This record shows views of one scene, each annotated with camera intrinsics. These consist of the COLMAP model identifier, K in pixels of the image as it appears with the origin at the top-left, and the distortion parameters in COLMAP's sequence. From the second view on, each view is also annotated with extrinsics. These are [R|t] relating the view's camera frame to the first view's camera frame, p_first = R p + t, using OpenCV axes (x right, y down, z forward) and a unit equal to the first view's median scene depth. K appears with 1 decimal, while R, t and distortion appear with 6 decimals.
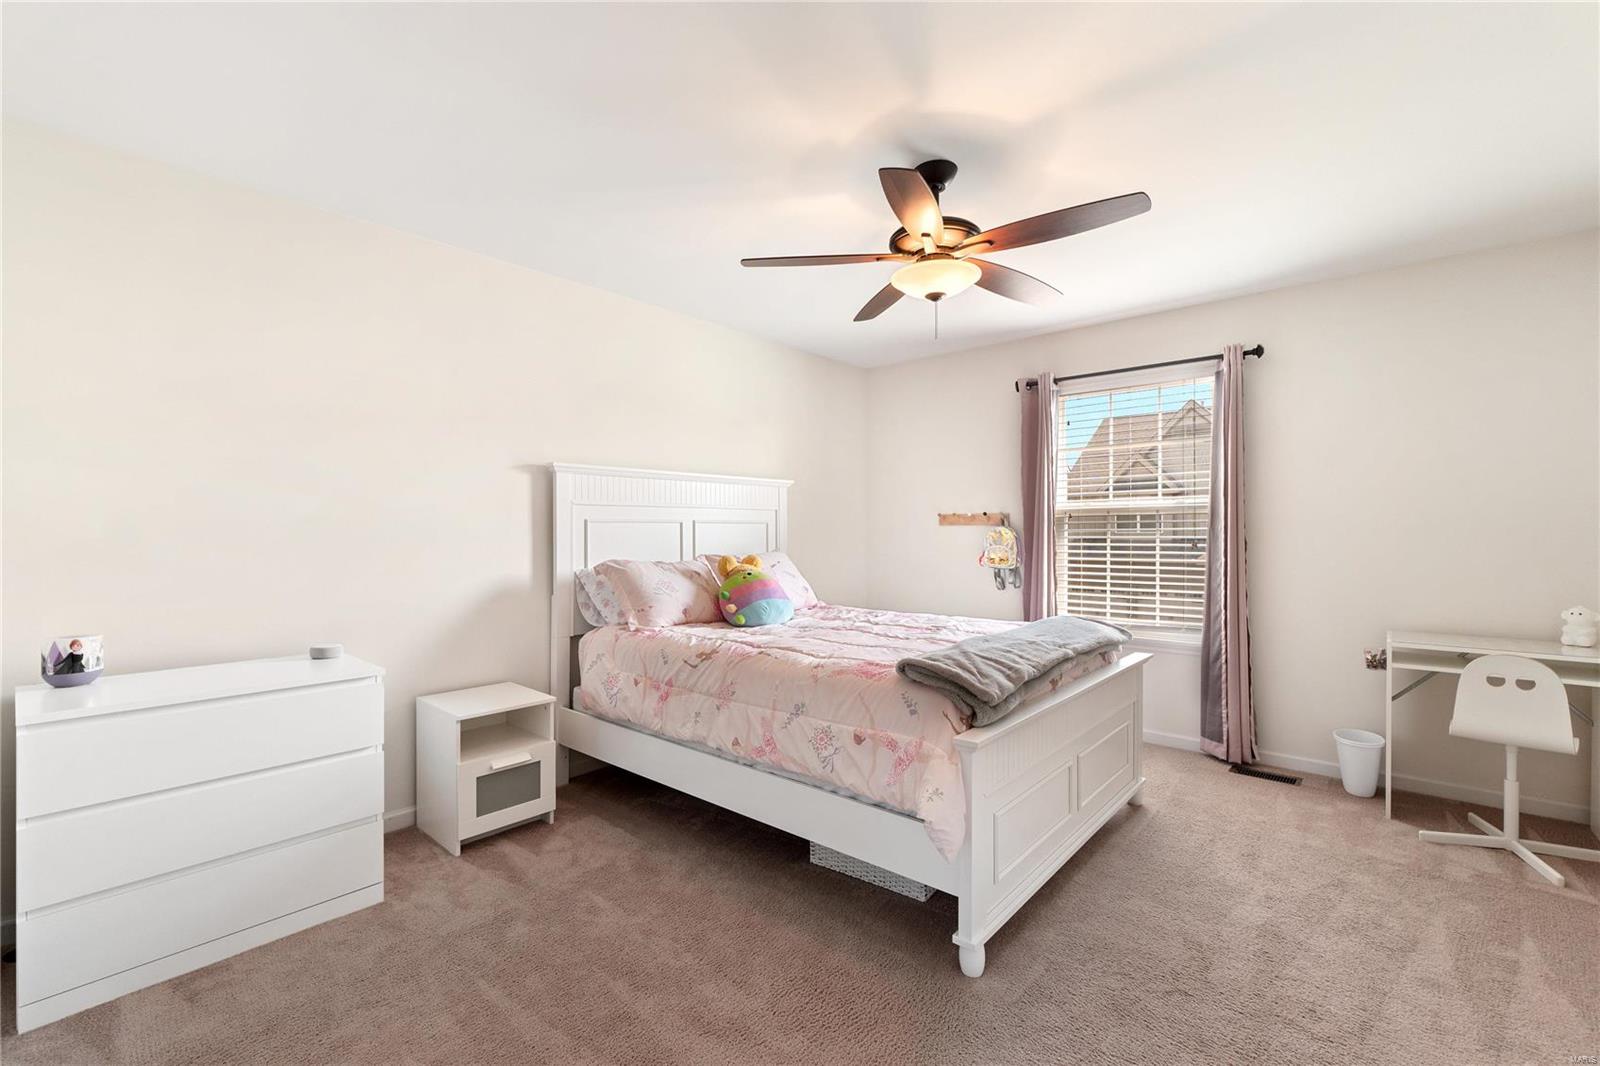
lens RADIAL K [[671.3, 0, 796.6], [0, 671.3, 534.0], [0, 0, 1]] dist [-0.006496, -0.001036]
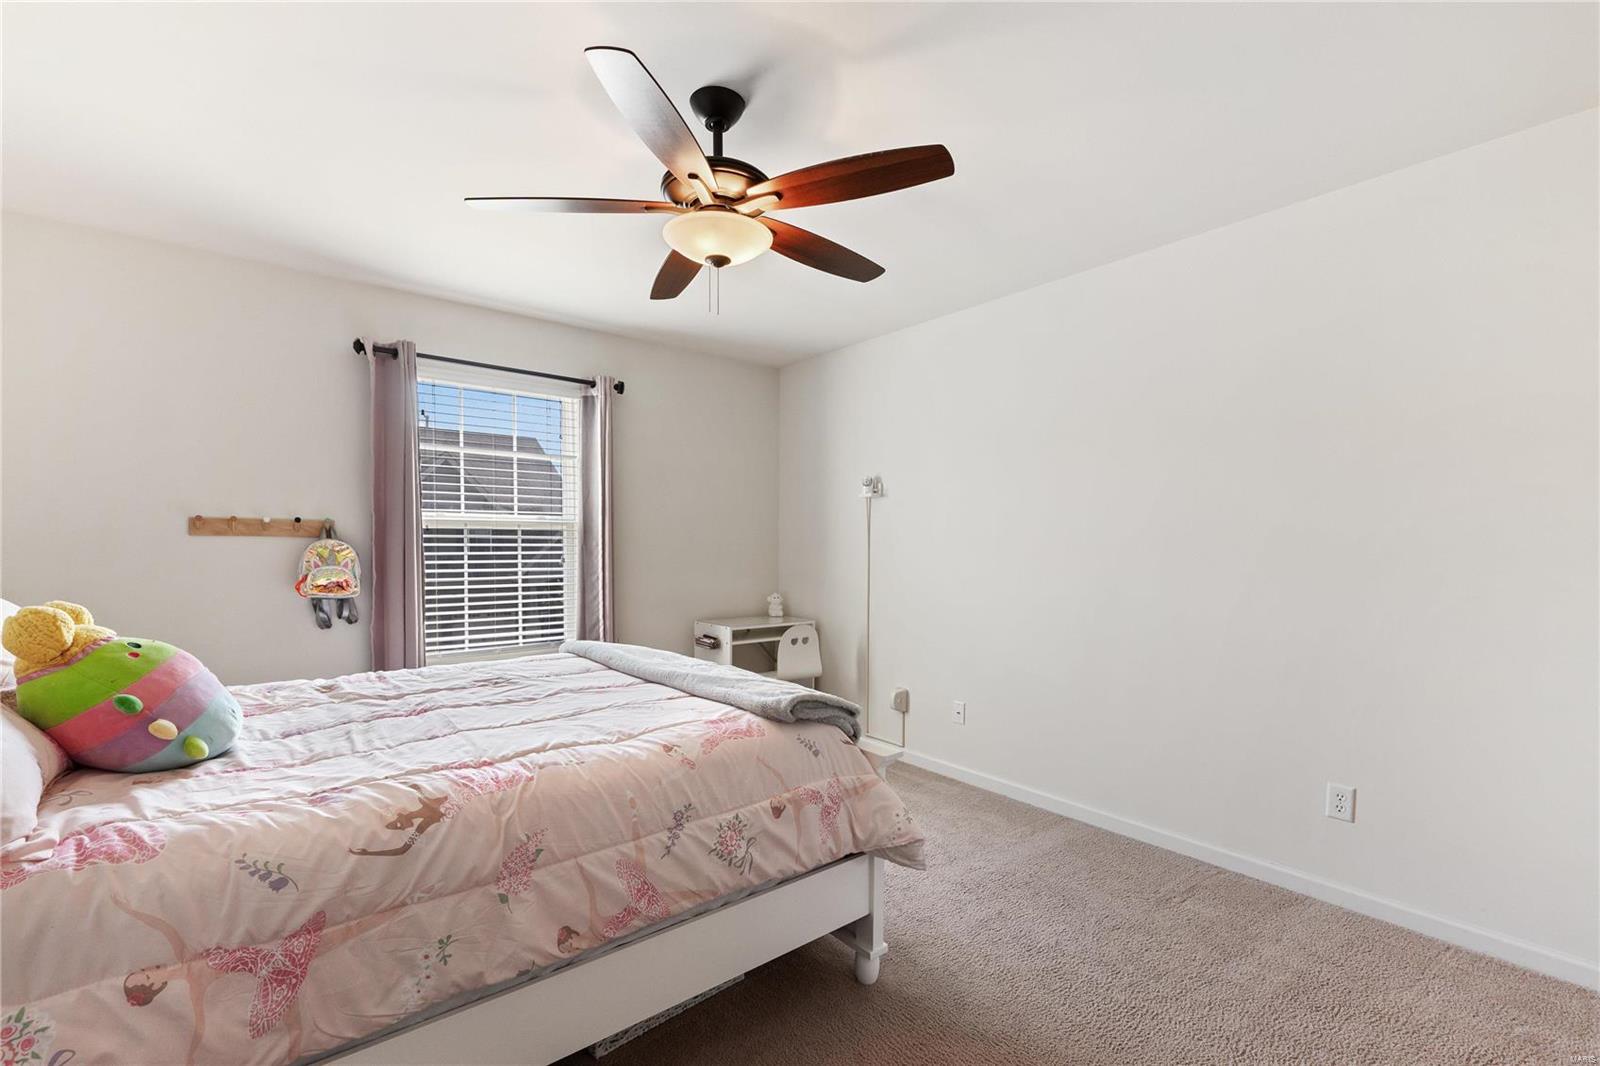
lens RADIAL K [[689.2, 0, 787.2], [0, 689.2, 585.5], [0, 0, 1]] dist [-0.000723, -0.000152]
pose [[0.183177, -0.051799, 0.981714, -0.524032], [-0.000961, 0.998601, 0.052869, -0.002254], [-0.983080, -0.010628, 0.182871, 0.640130]]
